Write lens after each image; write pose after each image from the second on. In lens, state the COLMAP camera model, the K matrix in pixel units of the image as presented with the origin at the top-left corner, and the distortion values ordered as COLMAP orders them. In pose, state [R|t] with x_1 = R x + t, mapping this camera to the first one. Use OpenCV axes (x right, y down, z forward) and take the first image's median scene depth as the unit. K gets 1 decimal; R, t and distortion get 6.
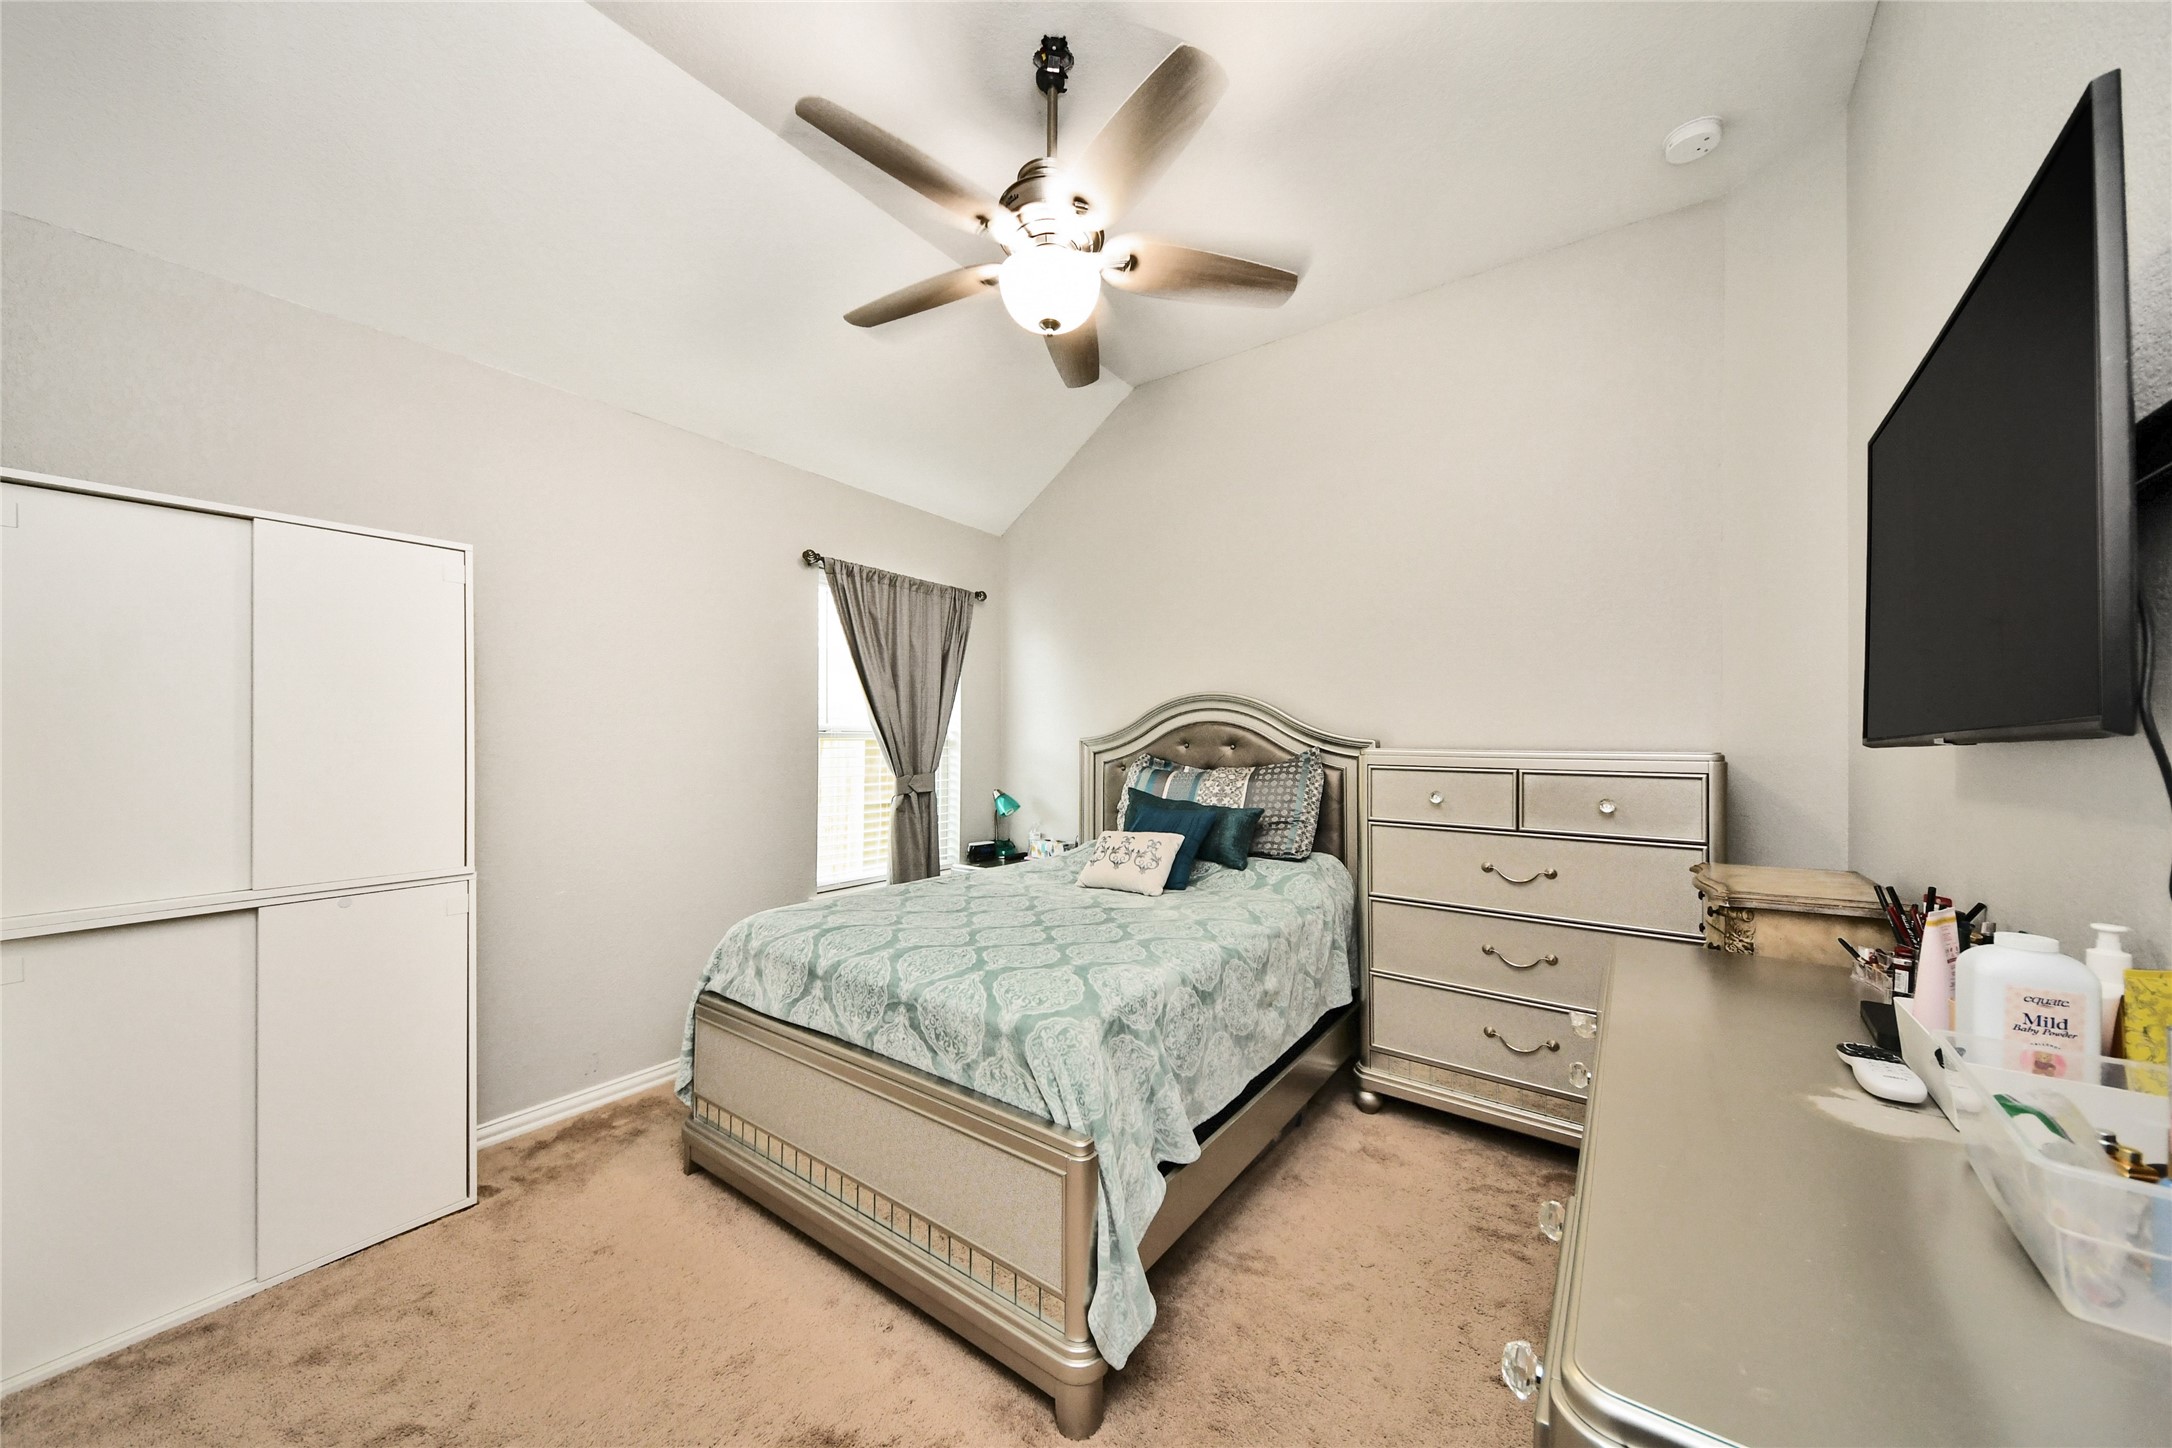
lens RADIAL K [[777.7, 0, 1085.0], [0, 777.7, 733.5], [0, 0, 1]] dist [0.020031, -0.009235]
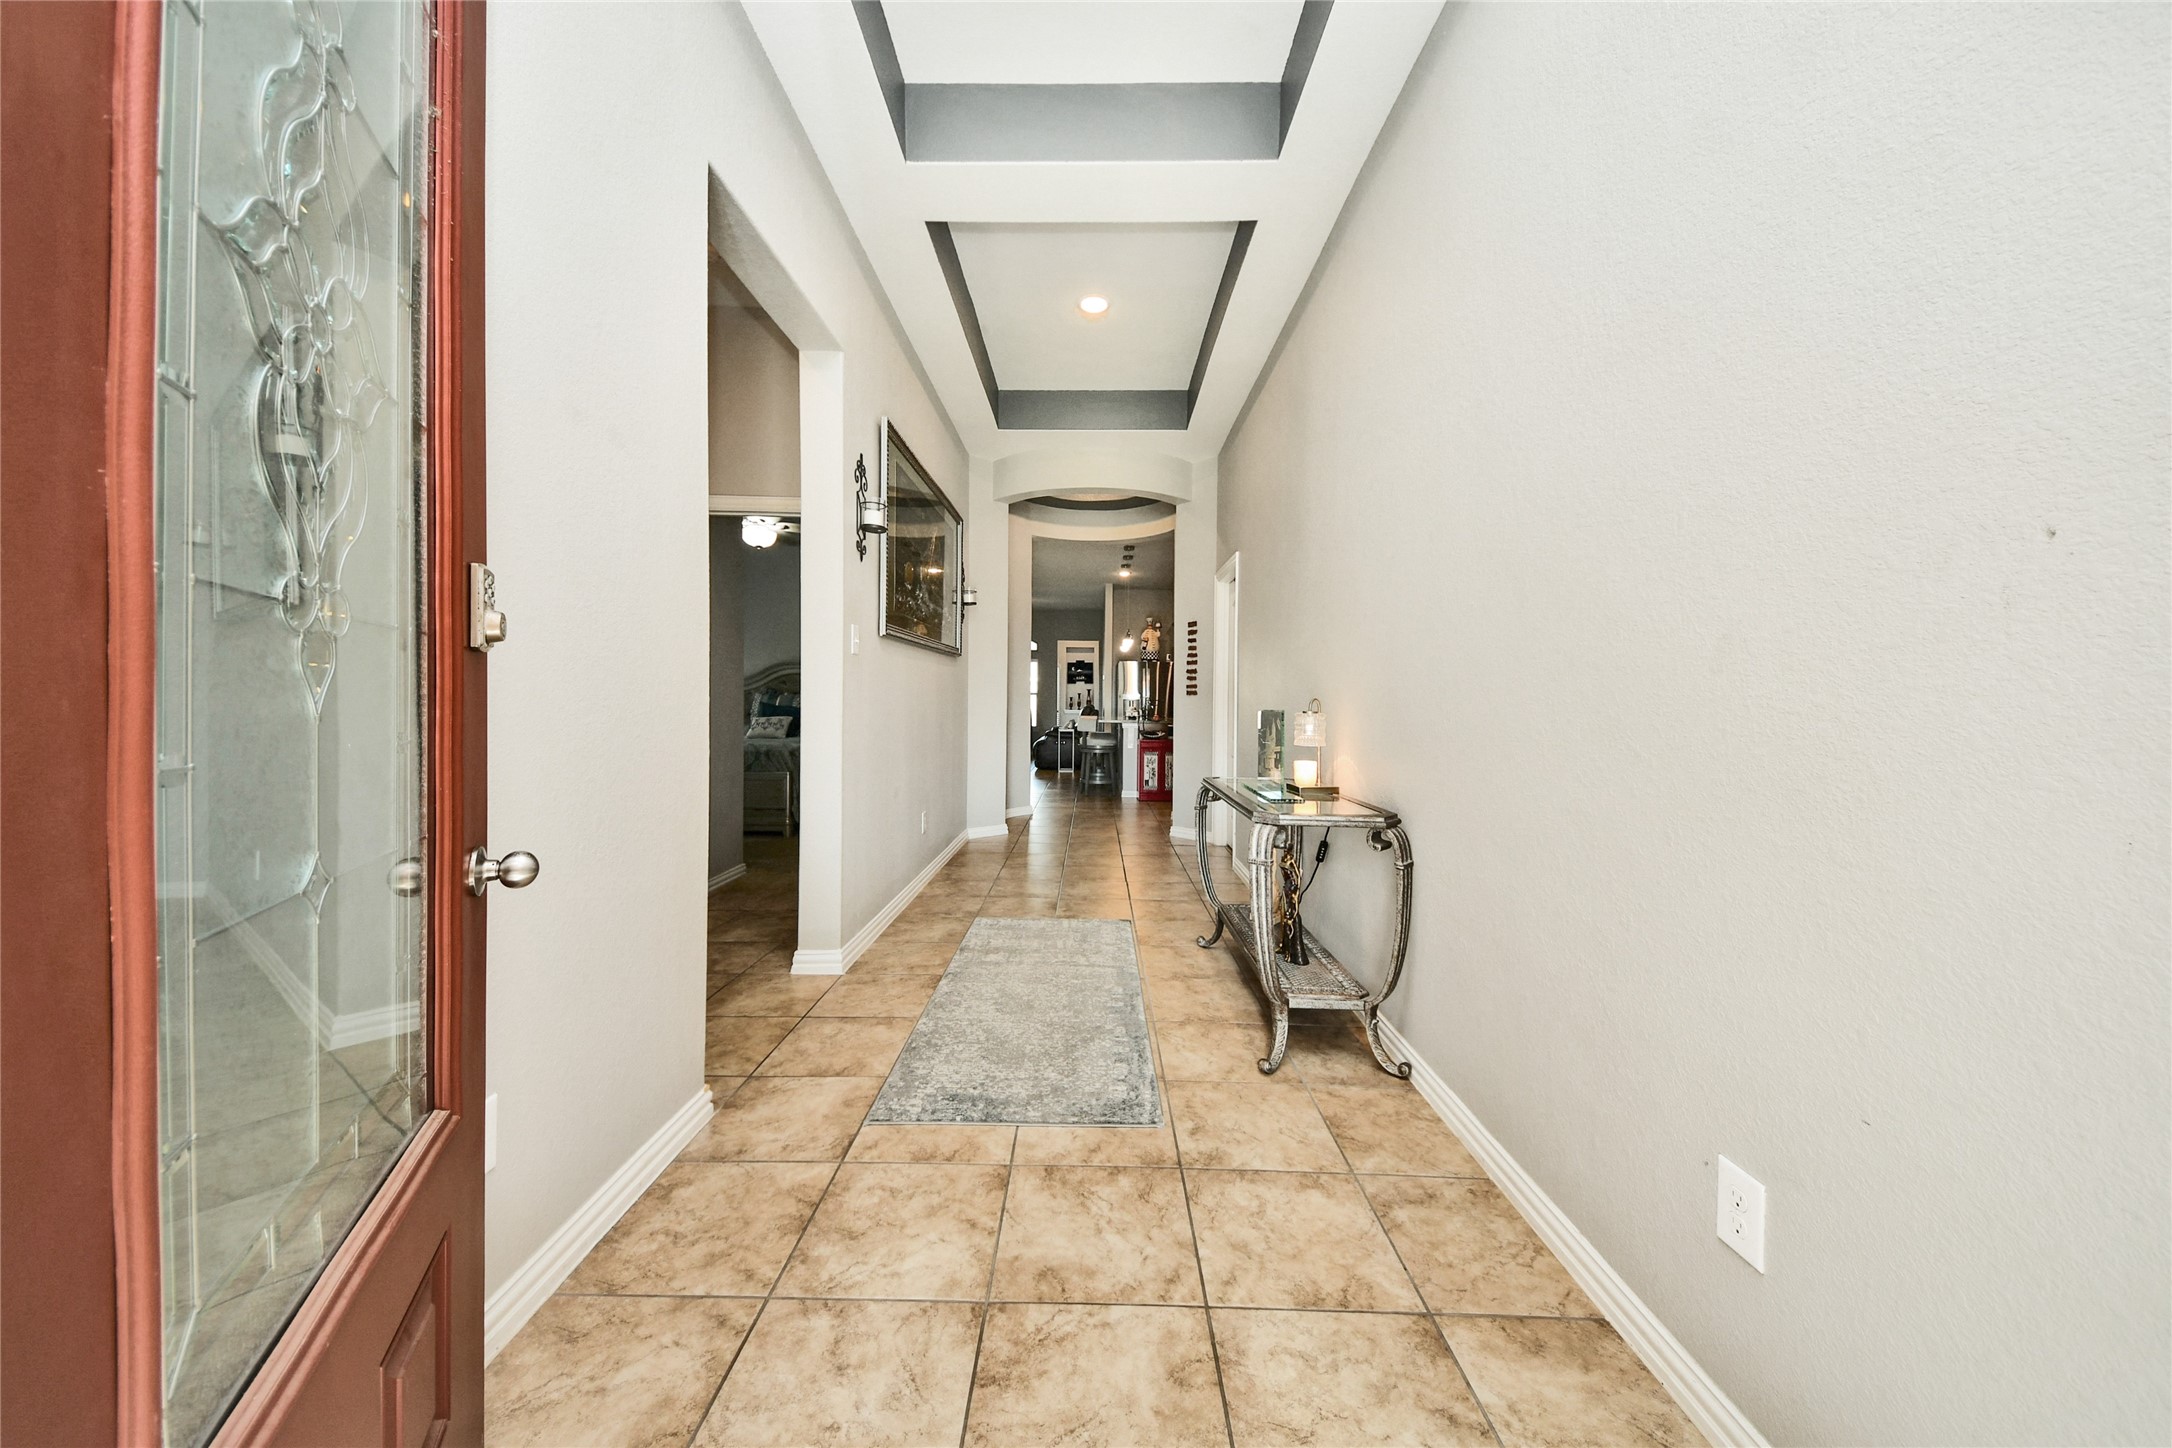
lens RADIAL K [[777.7, 0, 1084.0], [0, 777.7, 709.7], [0, 0, 1]] dist [0.020031, -0.009235]
pose [[0.816759, -0.001111, 0.576978, -0.494574], [-0.012672, 0.999722, 0.019864, 0.035608], [-0.576840, -0.023535, 0.816518, -1.448535]]
